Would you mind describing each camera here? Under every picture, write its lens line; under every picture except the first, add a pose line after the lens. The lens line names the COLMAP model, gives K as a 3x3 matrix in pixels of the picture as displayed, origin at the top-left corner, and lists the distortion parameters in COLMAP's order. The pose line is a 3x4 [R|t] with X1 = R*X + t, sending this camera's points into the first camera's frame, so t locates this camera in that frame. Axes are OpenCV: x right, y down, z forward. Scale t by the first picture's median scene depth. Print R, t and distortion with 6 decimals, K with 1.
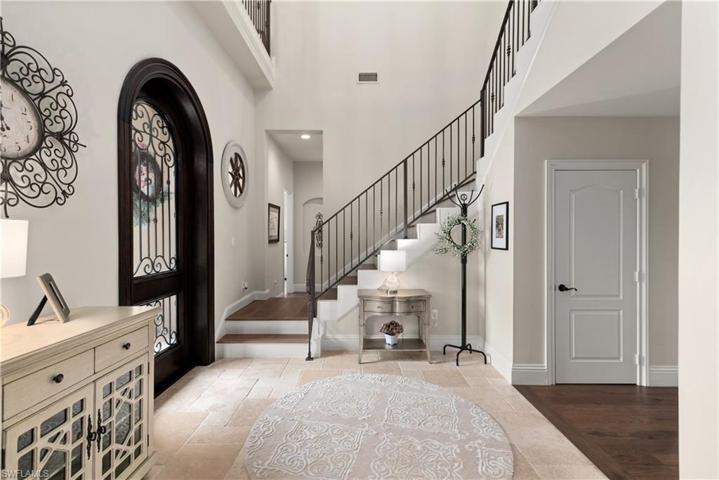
lens RADIAL K [[333.3, 0, 359.5], [0, 333.3, 240.0], [0, 0, 1]] dist [-0.000412, 0.000073]
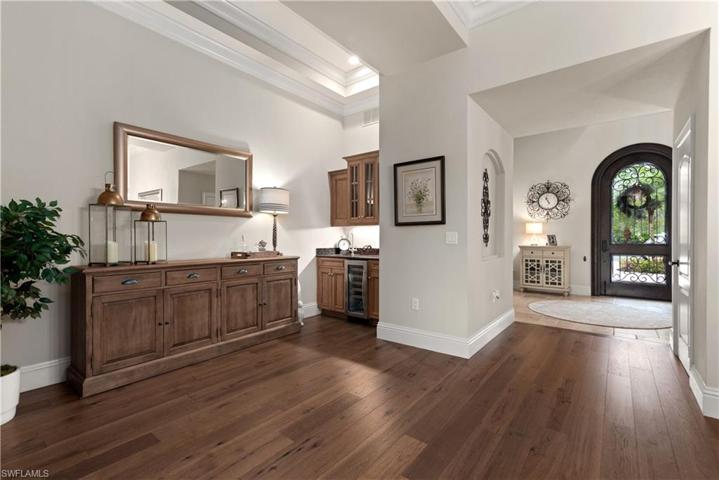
lens RADIAL K [[333.3, 0, 359.5], [0, 333.3, 240.0], [0, 0, 1]] dist [-0.000412, 0.000073]
pose [[-0.613841, 0.007199, -0.789397, 4.333053], [-0.004272, 0.999913, 0.012440, 0.138893], [0.789418, 0.011009, -0.613758, 1.814550]]
